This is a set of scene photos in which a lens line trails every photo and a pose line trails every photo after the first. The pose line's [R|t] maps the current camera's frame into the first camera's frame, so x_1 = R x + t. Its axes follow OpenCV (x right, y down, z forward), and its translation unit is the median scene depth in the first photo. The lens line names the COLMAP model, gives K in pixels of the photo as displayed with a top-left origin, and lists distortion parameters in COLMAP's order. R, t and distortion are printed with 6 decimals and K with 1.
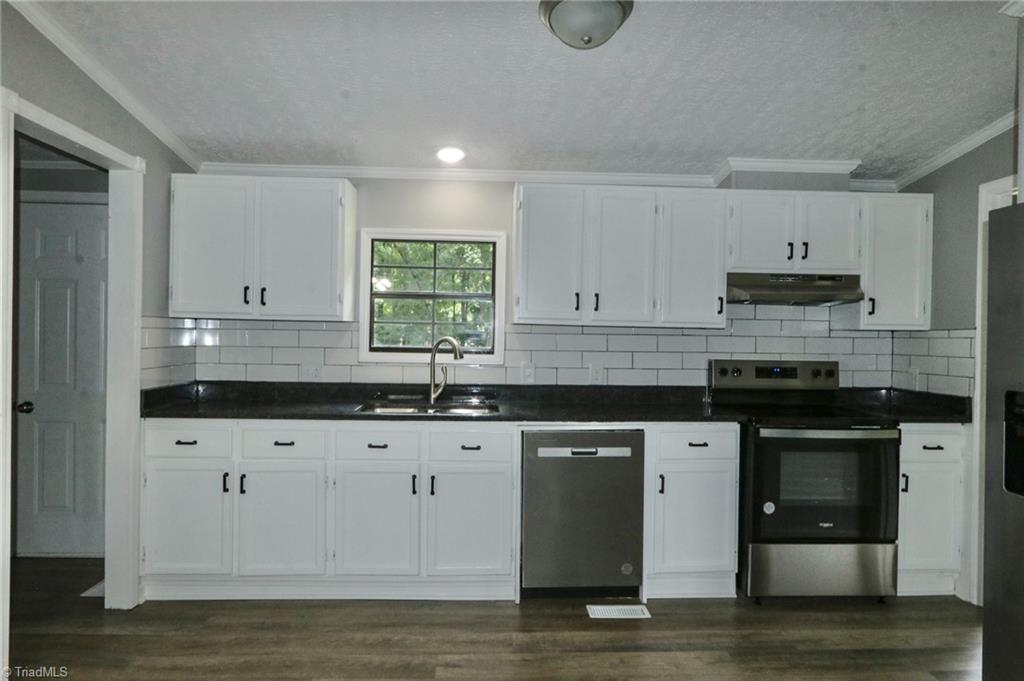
lens RADIAL K [[647.0, 0, 516.7], [0, 647.0, 340.1], [0, 0, 1]] dist [-0.000321, 0.003285]
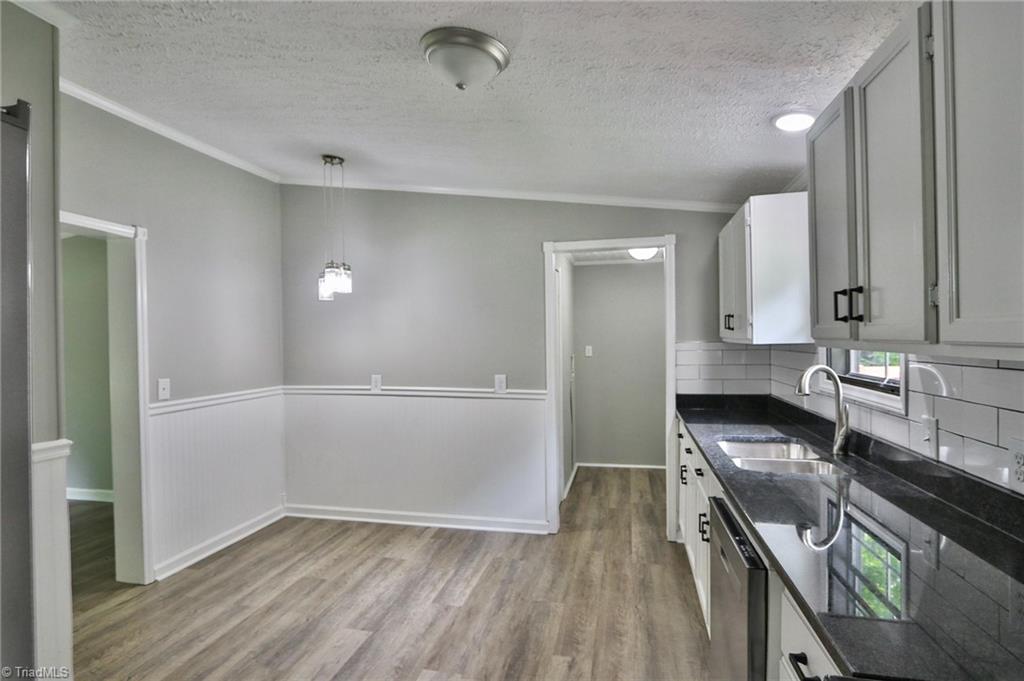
lens RADIAL K [[531.9, 0, 493.0], [0, 531.9, 341.3], [0, 0, 1]] dist [-0.003425, -0.000455]
pose [[-0.308391, -0.008056, -0.951226, 0.642990], [0.003230, 0.999950, -0.009515, -0.029139], [0.951254, -0.006007, -0.308350, 0.928353]]
